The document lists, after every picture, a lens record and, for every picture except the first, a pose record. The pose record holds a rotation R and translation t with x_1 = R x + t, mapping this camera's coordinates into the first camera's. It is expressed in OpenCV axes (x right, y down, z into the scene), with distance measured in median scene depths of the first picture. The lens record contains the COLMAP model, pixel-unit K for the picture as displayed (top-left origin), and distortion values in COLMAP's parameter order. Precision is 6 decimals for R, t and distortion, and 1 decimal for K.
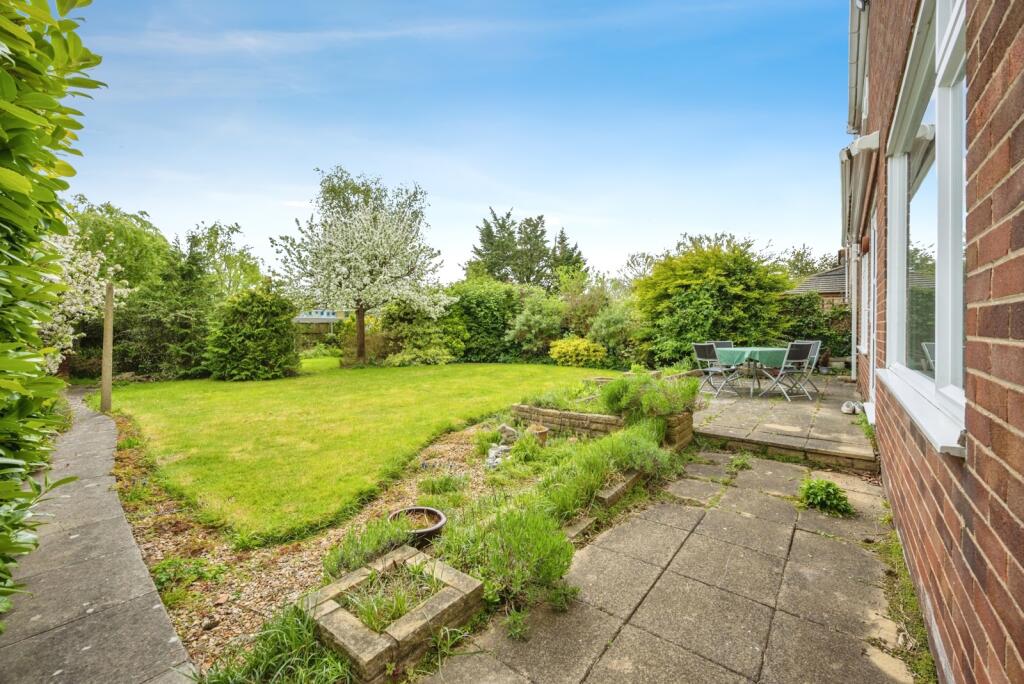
lens RADIAL K [[406.0, 0, 516.9], [0, 406.0, 338.8], [0, 0, 1]] dist [-0.001995, 0.000740]
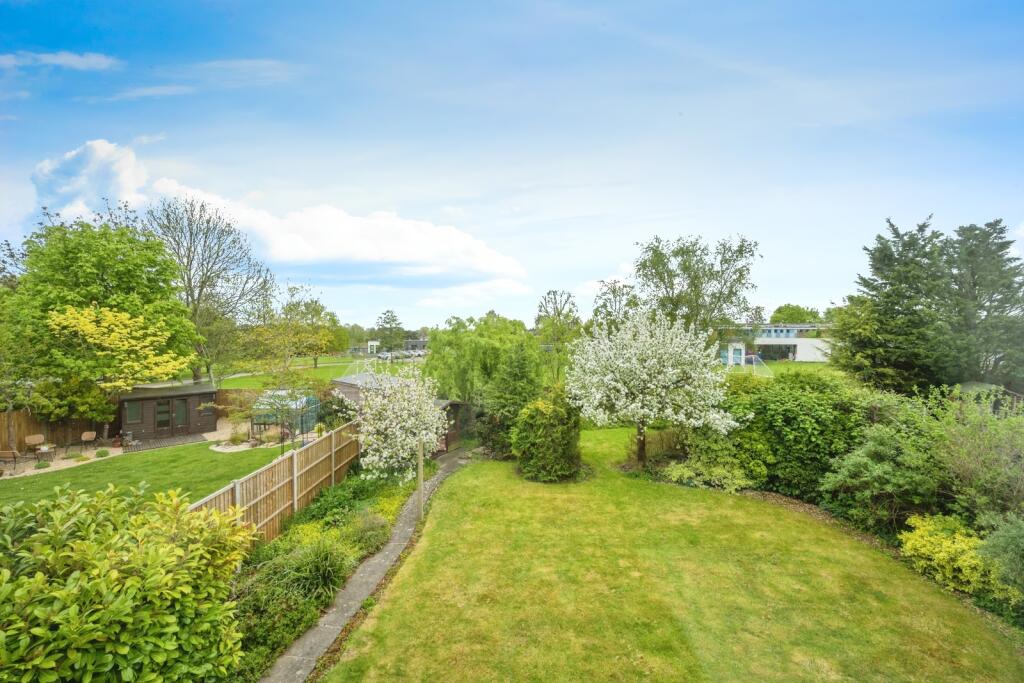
lens RADIAL K [[406.0, 0, 517.9], [0, 406.0, 339.4], [0, 0, 1]] dist [-0.001995, 0.000740]
pose [[0.622361, 0.021282, -0.782441, 0.173634], [-0.016359, 0.999766, 0.014181, -0.236184], [0.782560, 0.003974, 0.622563, 0.152603]]
